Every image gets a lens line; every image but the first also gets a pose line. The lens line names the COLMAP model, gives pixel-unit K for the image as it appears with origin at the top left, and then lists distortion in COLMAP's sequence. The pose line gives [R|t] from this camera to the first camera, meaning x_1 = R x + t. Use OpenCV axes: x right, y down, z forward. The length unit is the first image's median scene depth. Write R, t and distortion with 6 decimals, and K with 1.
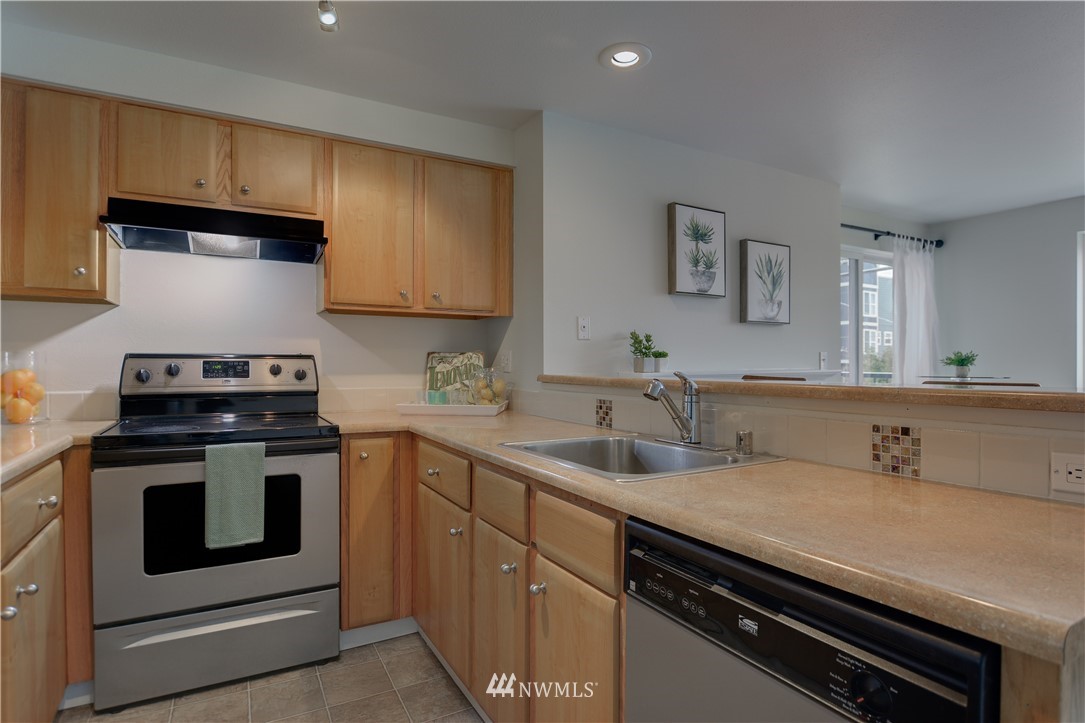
lens RADIAL K [[571.6, 0, 560.7], [0, 571.6, 362.5], [0, 0, 1]] dist [-0.026732, 0.000329]
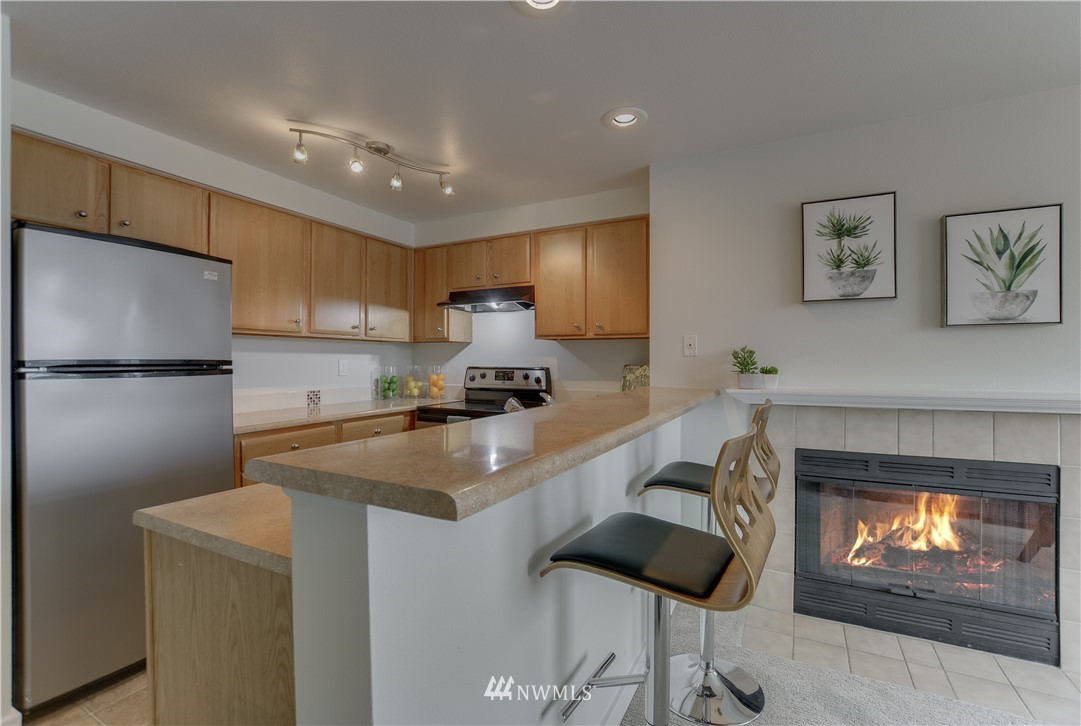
lens RADIAL K [[461.3, 0, 513.7], [0, 461.3, 369.2], [0, 0, 1]] dist [-0.022773, 0.000179]
pose [[0.532386, 0.013307, -0.846397, 0.627749], [0.004585, 0.999816, 0.018603, -0.033823], [0.846489, -0.013785, 0.532228, 0.238255]]
